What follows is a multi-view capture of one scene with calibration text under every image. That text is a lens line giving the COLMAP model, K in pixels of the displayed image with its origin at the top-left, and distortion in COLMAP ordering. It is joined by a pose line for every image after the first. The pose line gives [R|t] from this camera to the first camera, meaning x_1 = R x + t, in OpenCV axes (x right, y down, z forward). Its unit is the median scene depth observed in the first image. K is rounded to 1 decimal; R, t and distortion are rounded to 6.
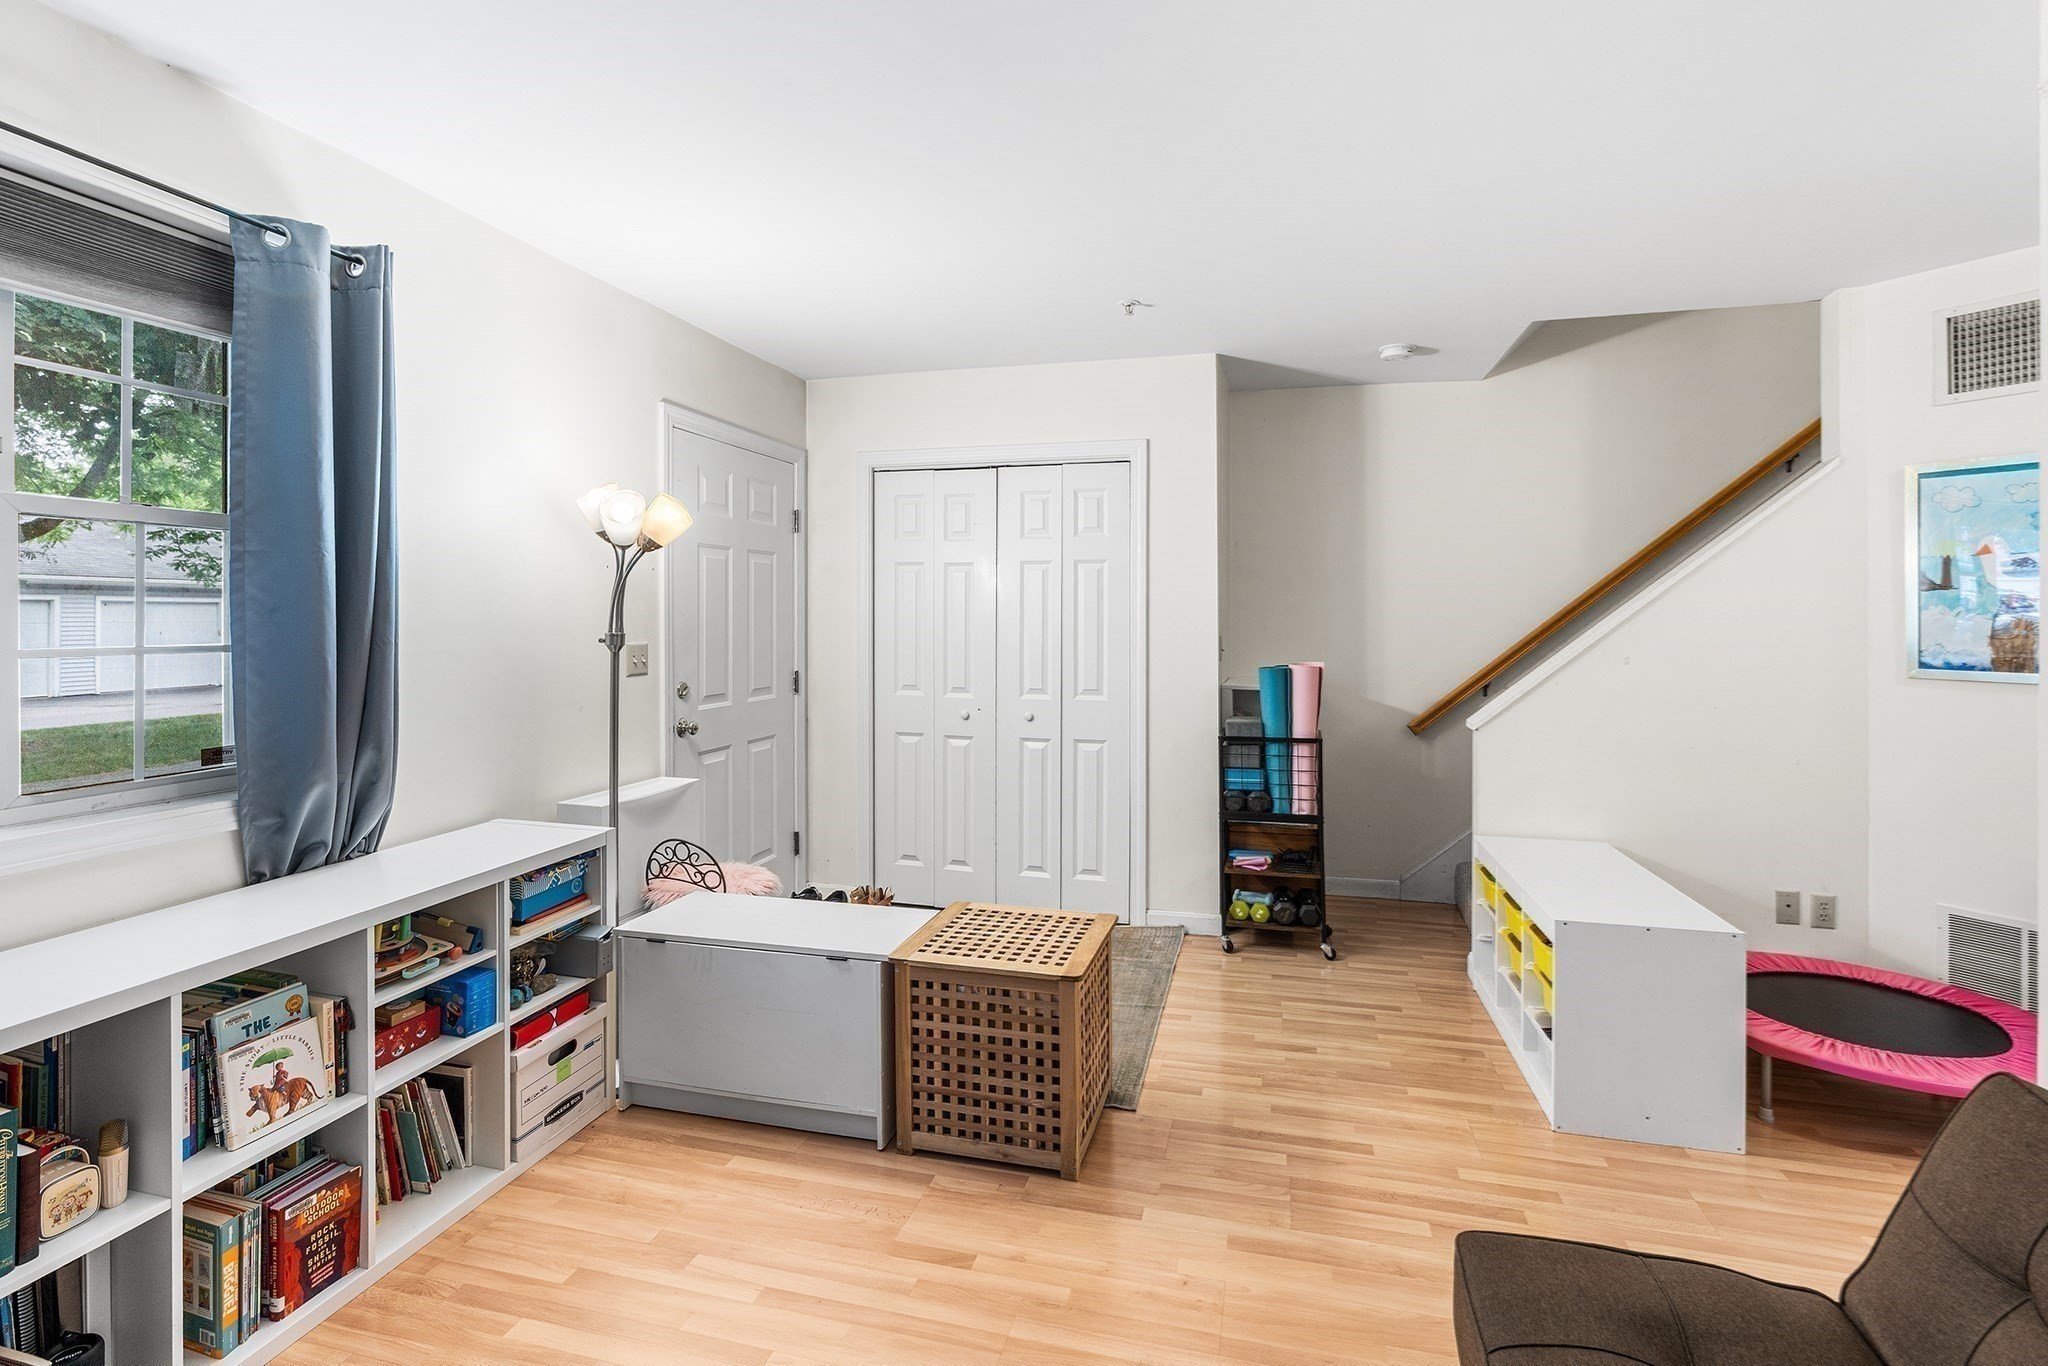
lens RADIAL K [[942.9, 0, 979.6], [0, 942.9, 617.4], [0, 0, 1]] dist [-0.011415, 0.004592]
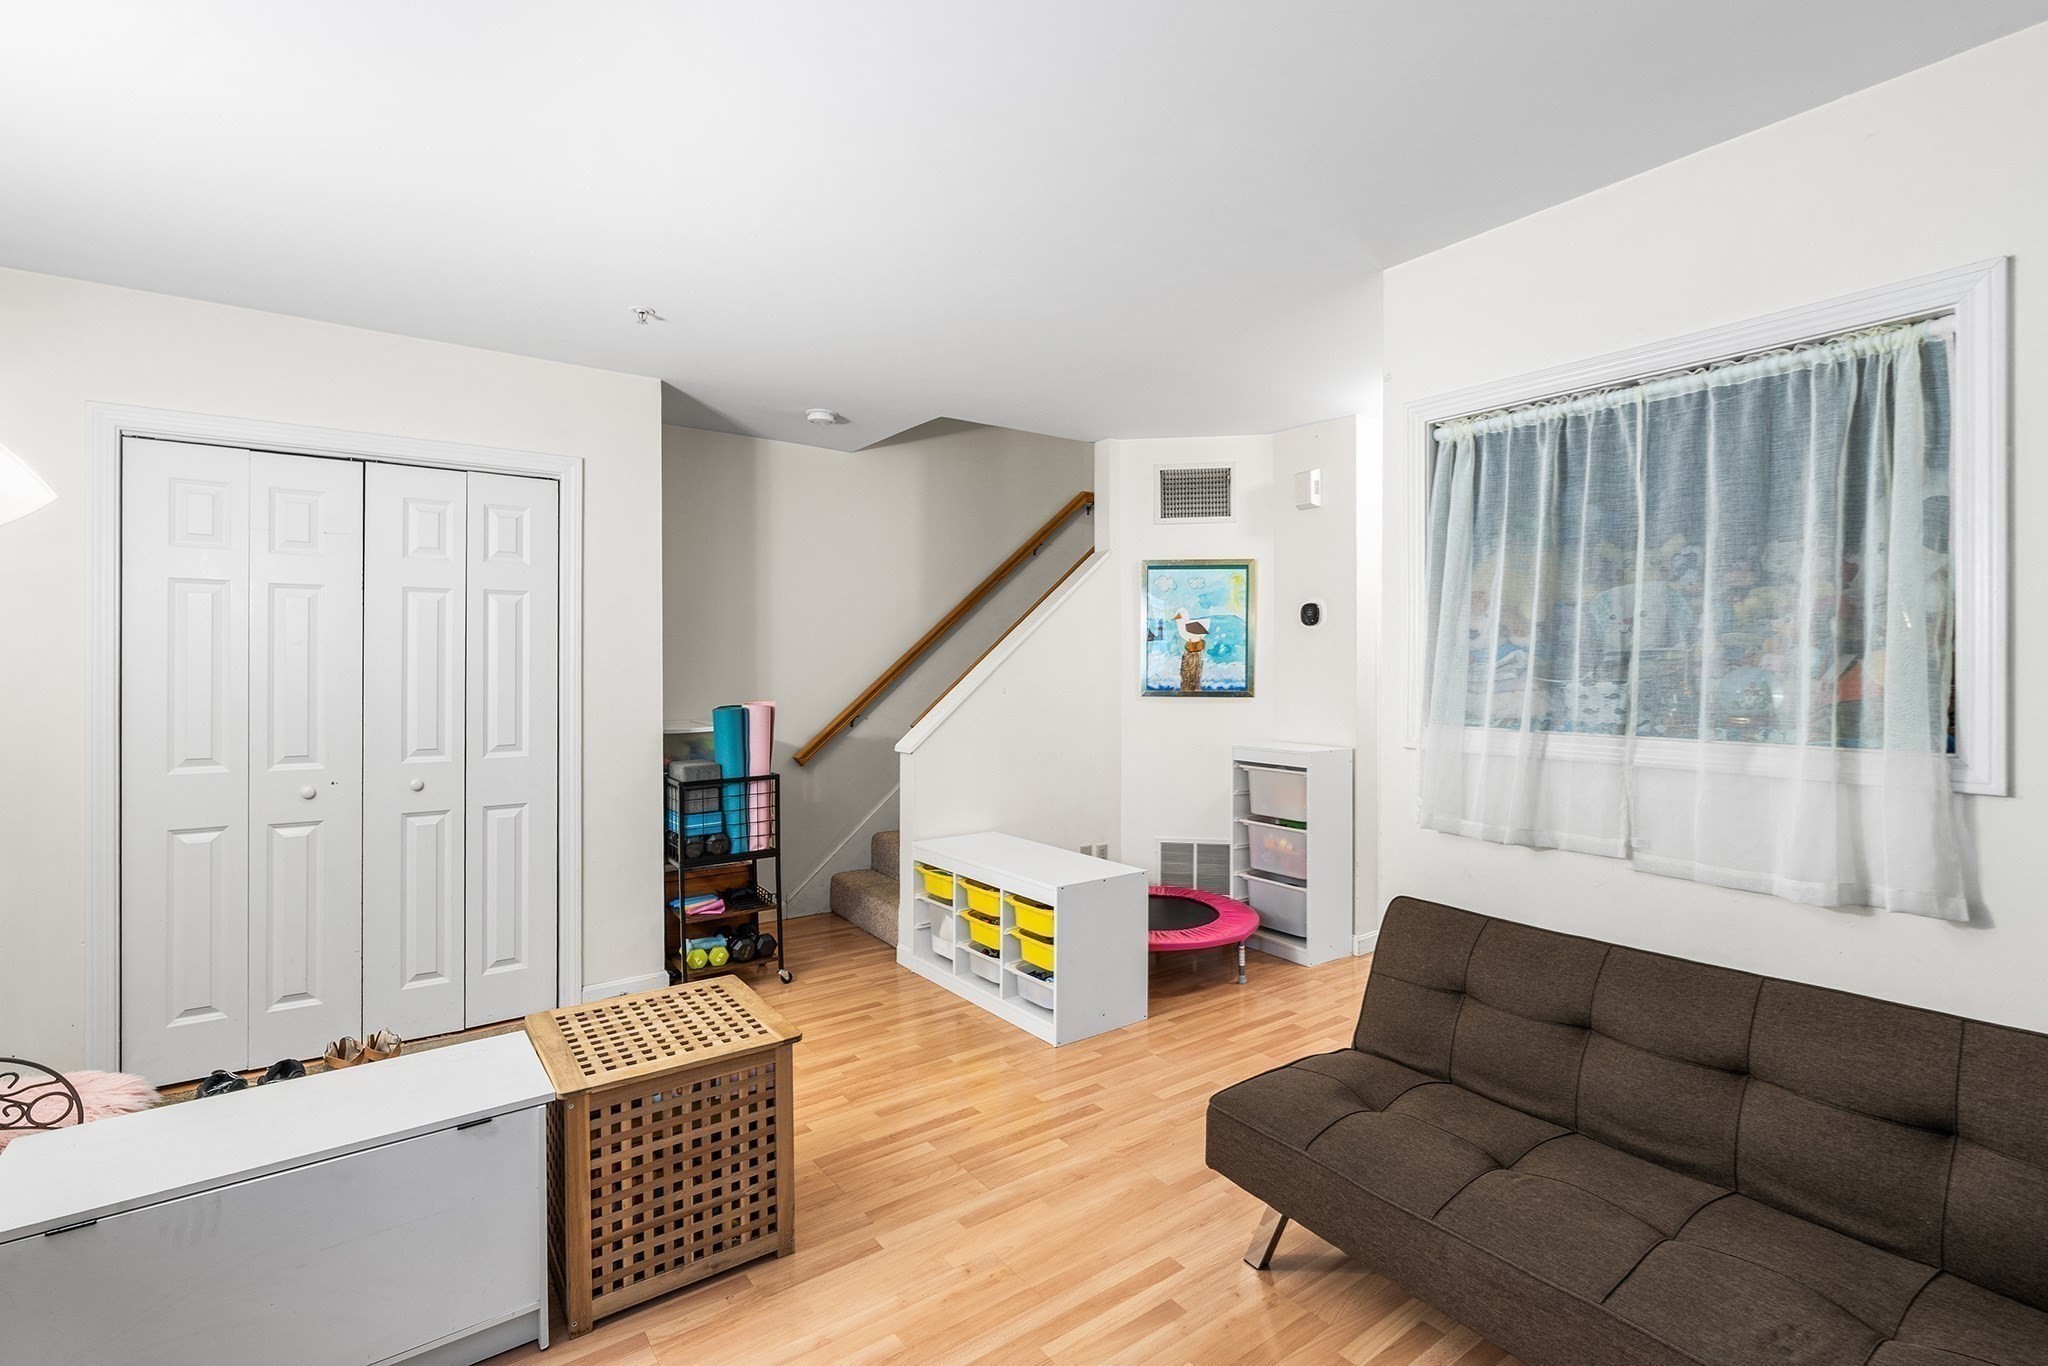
lens RADIAL K [[942.9, 0, 1033.2], [0, 942.9, 663.2], [0, 0, 1]] dist [-0.011415, 0.004592]
pose [[0.622739, -0.004955, 0.782414, -0.366687], [0.002191, 0.999987, 0.004590, 0.001543], [-0.782427, -0.001144, 0.622742, 0.168076]]
